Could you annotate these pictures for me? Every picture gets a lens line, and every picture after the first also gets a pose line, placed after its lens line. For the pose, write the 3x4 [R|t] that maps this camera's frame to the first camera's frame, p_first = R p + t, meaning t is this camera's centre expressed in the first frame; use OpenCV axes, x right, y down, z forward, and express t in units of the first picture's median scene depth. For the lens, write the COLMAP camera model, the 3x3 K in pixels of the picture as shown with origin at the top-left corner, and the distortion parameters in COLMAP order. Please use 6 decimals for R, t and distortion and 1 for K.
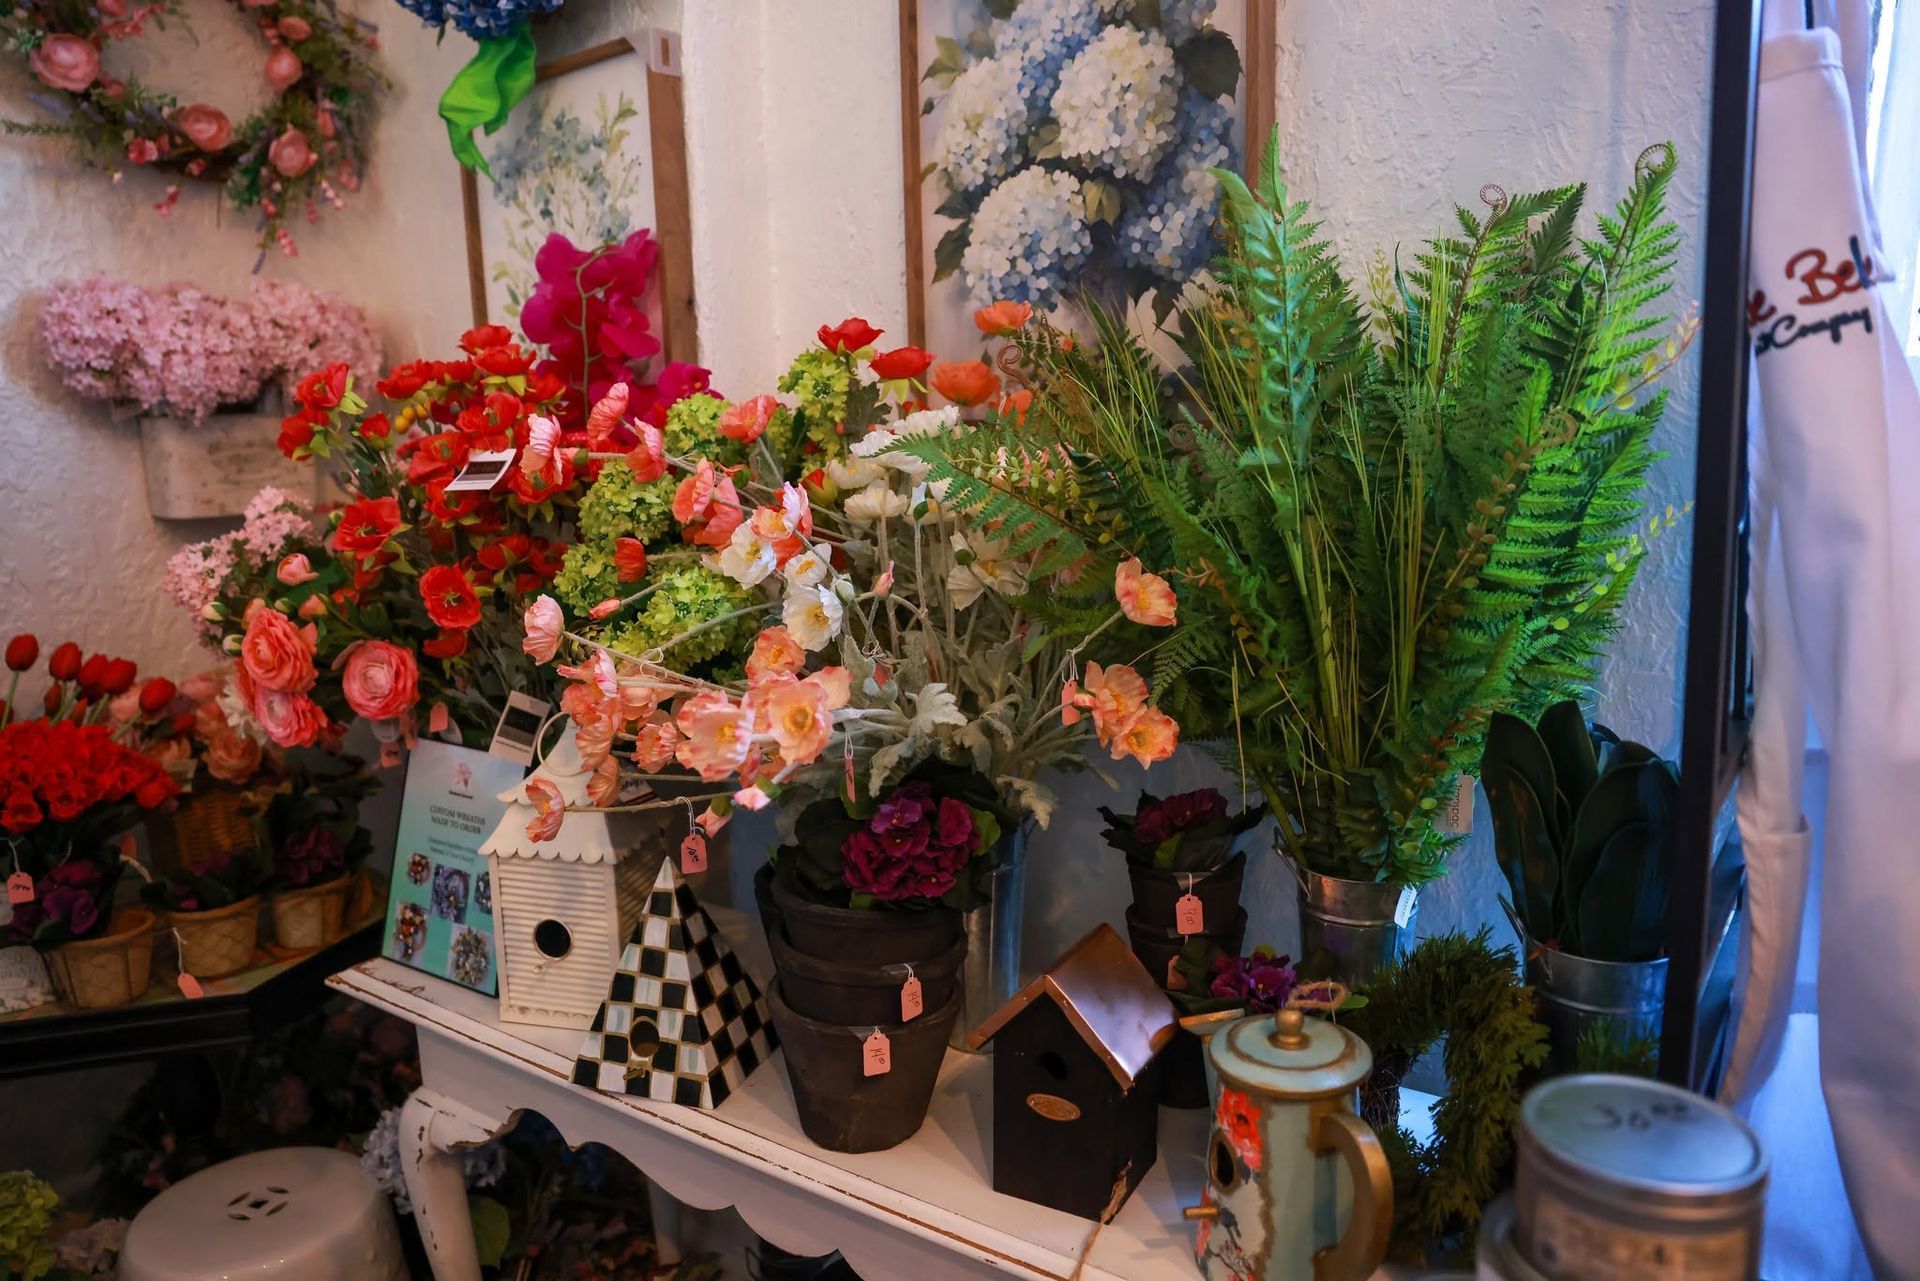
lens RADIAL K [[1308.8, 0, 964.1], [0, 1308.8, 636.2], [0, 0, 1]] dist [-0.110771, 0.091633]
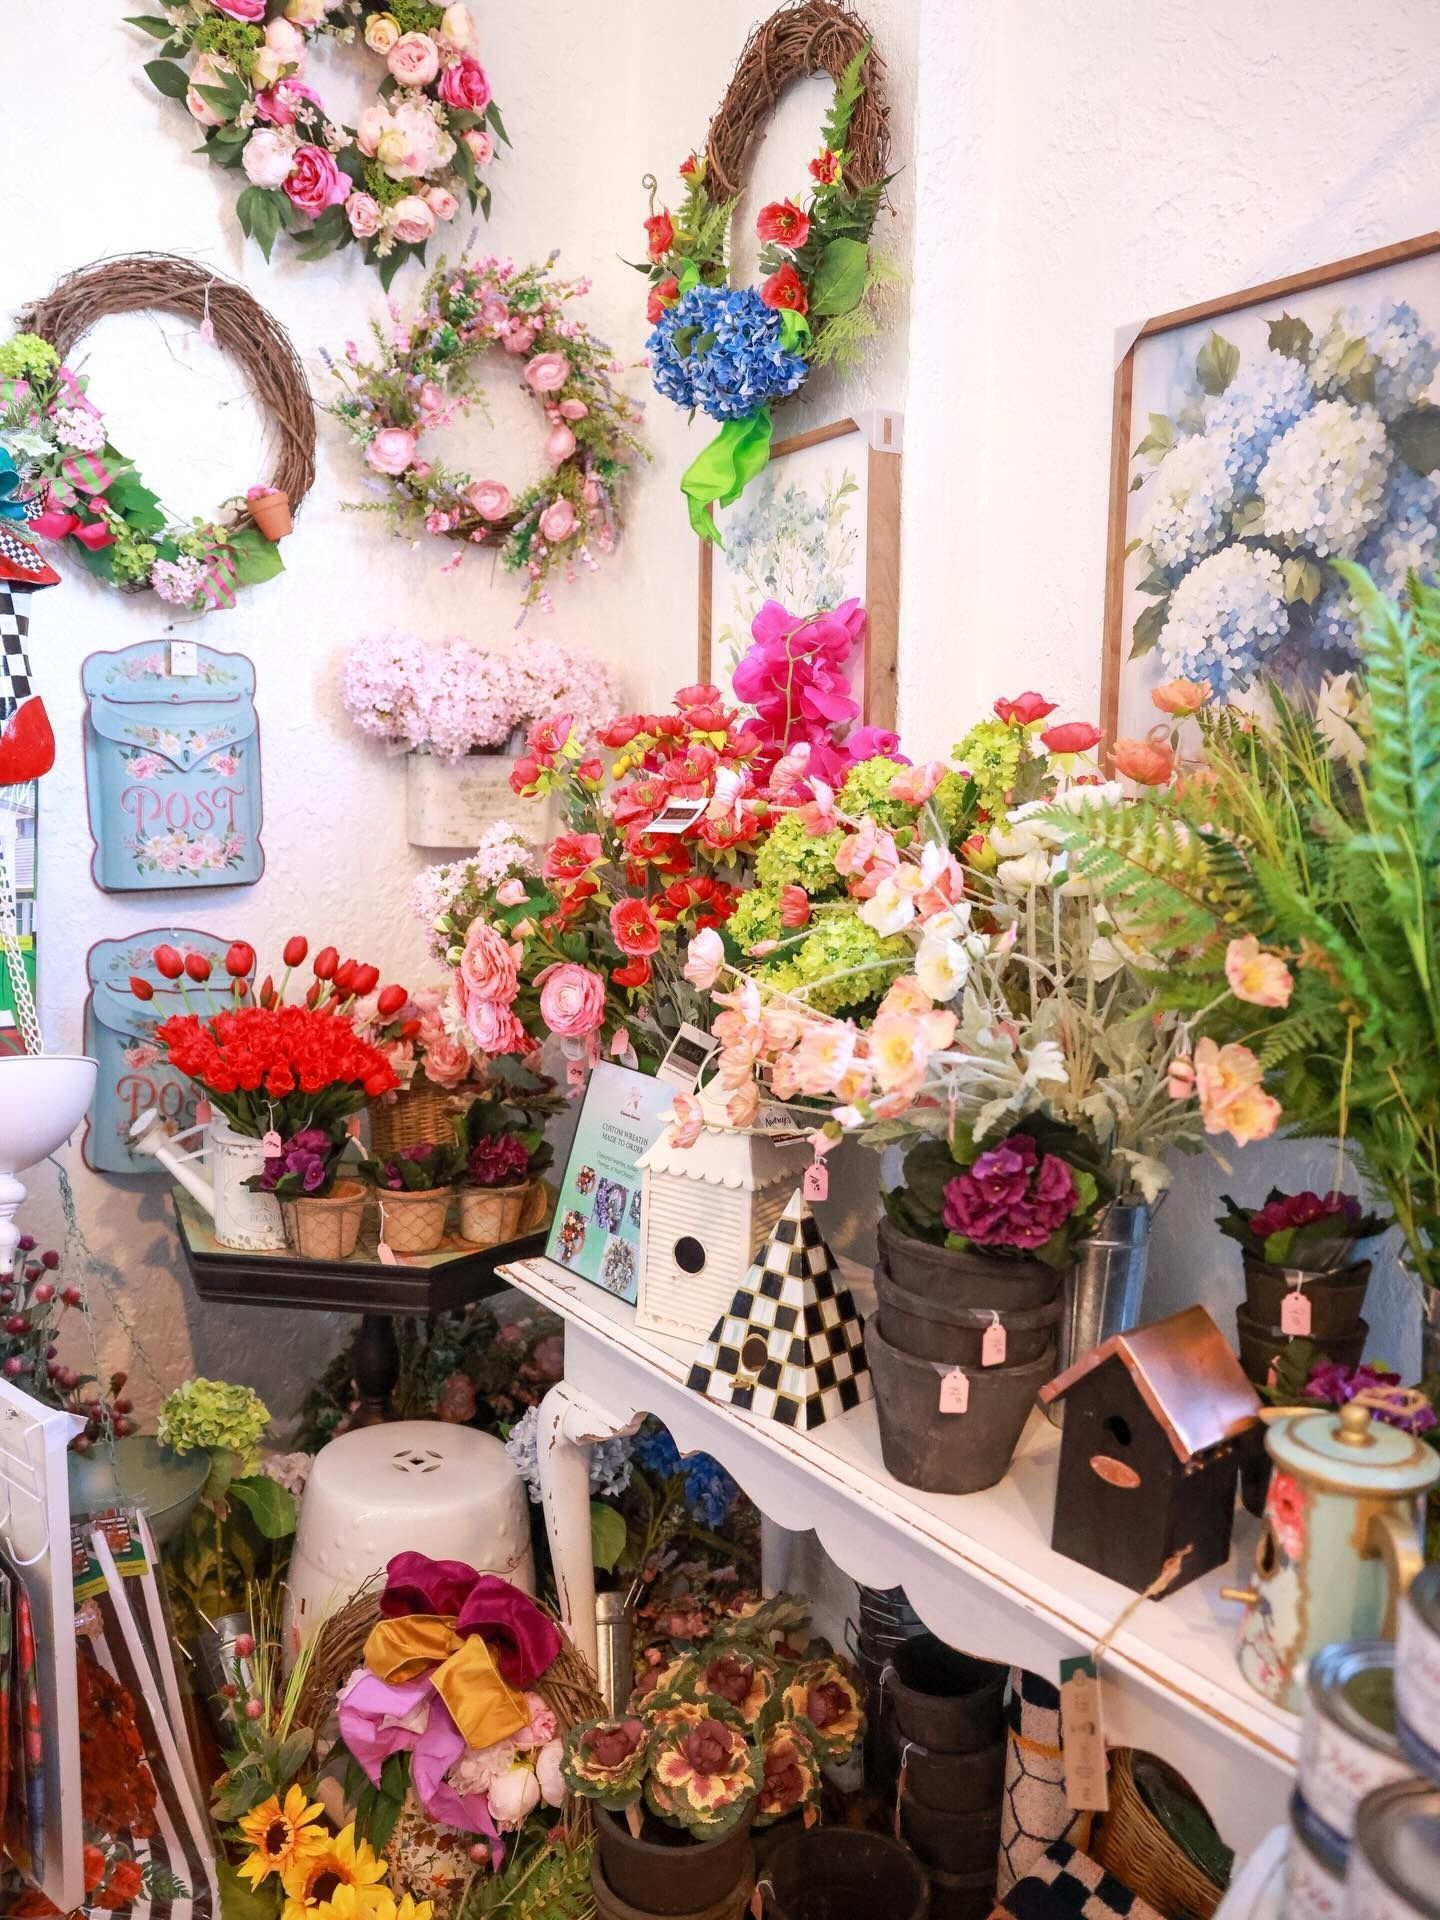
lens RADIAL K [[1472.2, 0, 720.0], [0, 1472.2, 960.0], [0, 0, 1]] dist [-0.111934, 0.110953]
pose [[0.932382, 0.091193, -0.349782, 0.101691], [-0.109780, 0.993386, -0.033641, 0.029092], [0.344401, 0.069765, 0.936227, -0.137860]]
